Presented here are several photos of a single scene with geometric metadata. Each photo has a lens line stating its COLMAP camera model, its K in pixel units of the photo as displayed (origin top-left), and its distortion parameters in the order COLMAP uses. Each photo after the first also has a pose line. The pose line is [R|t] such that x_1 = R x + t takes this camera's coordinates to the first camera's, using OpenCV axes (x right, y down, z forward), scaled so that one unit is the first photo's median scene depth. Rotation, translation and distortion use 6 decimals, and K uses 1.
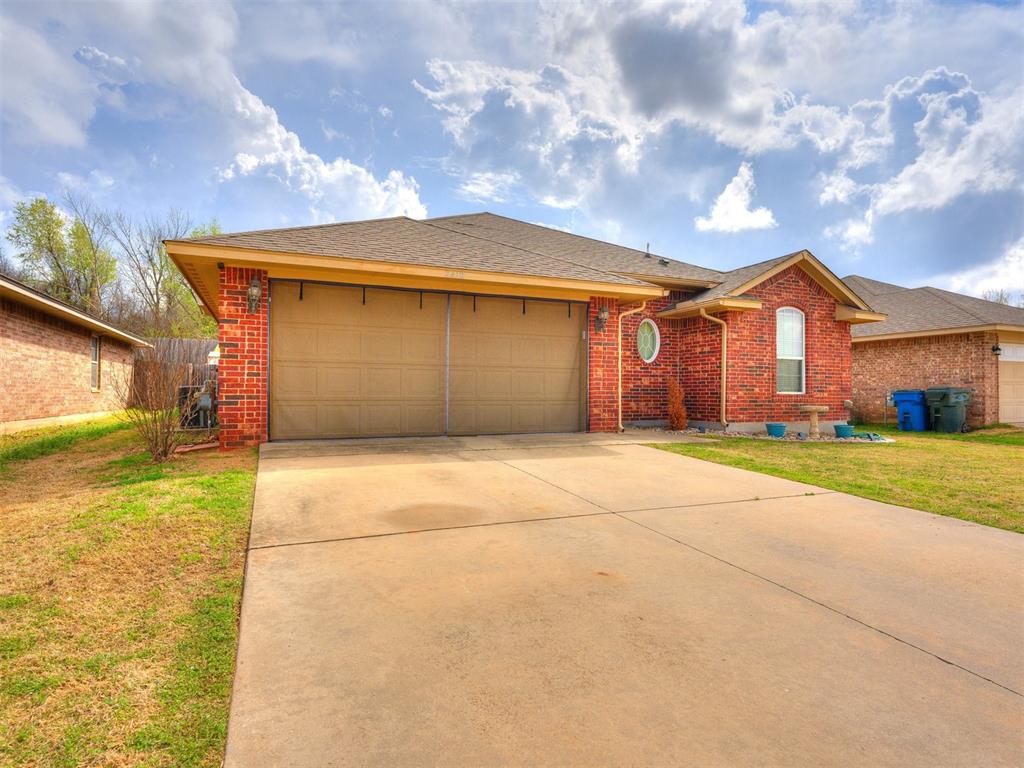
lens RADIAL K [[559.3, 0, 512.0], [0, 559.3, 384.0], [0, 0, 1]] dist [-0.000753, -0.000493]
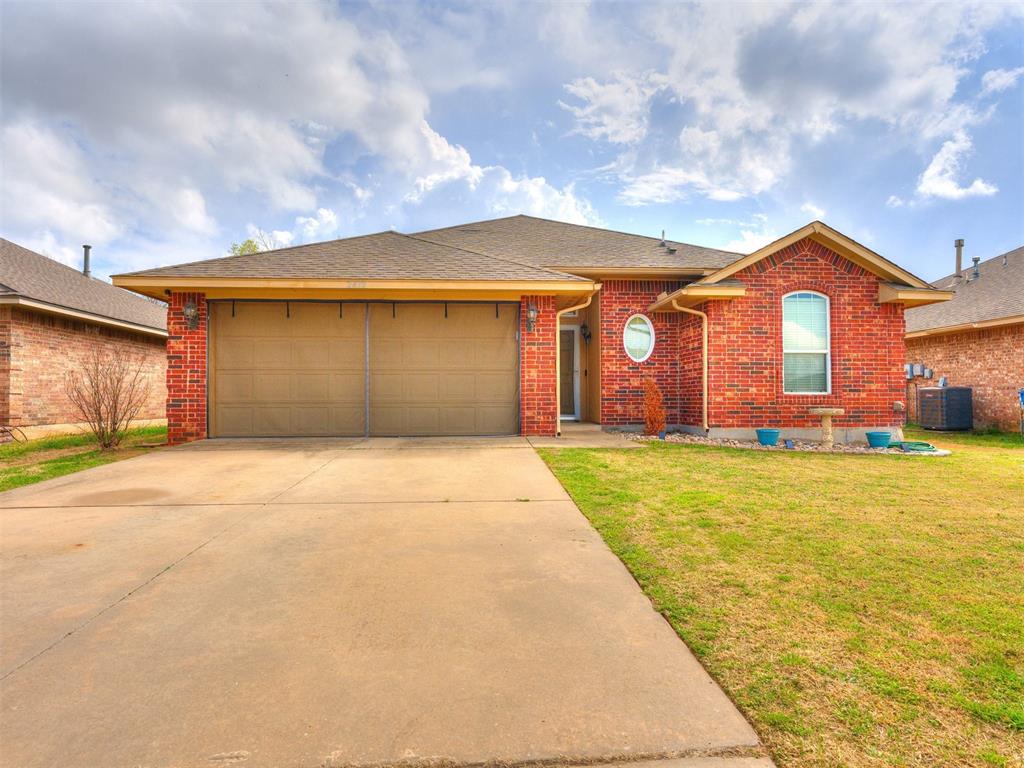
lens RADIAL K [[576.6, 0, 512.0], [0, 576.6, 384.0], [0, 0, 1]] dist [-0.001320, 0.001025]
pose [[0.944996, -0.015210, -0.326729, 0.428353], [0.012102, 0.999860, -0.011543, 0.008012], [0.326859, 0.006954, 0.945047, 0.047144]]
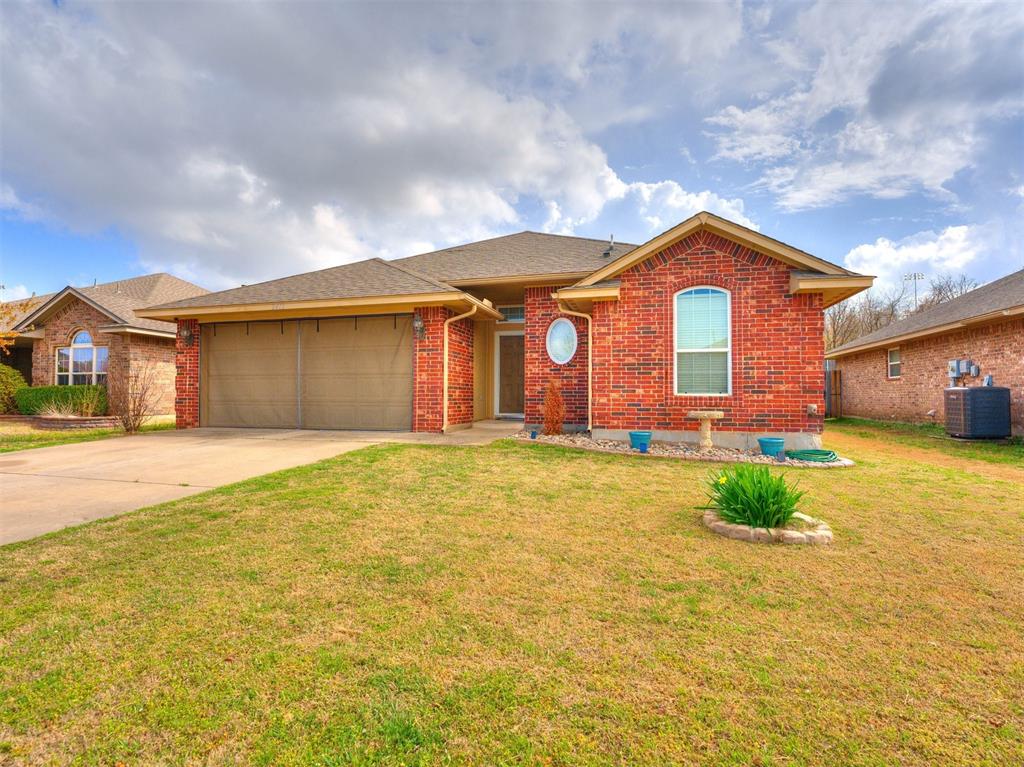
lens RADIAL K [[510.1, 0, 512.0], [0, 510.1, 383.5], [0, 0, 1]] dist [-0.011490, -0.001067]
pose [[0.785033, -0.019150, -0.619158, 0.864489], [0.011750, 0.999803, -0.016025, 0.010153], [0.619343, 0.005305, 0.785103, 0.317303]]
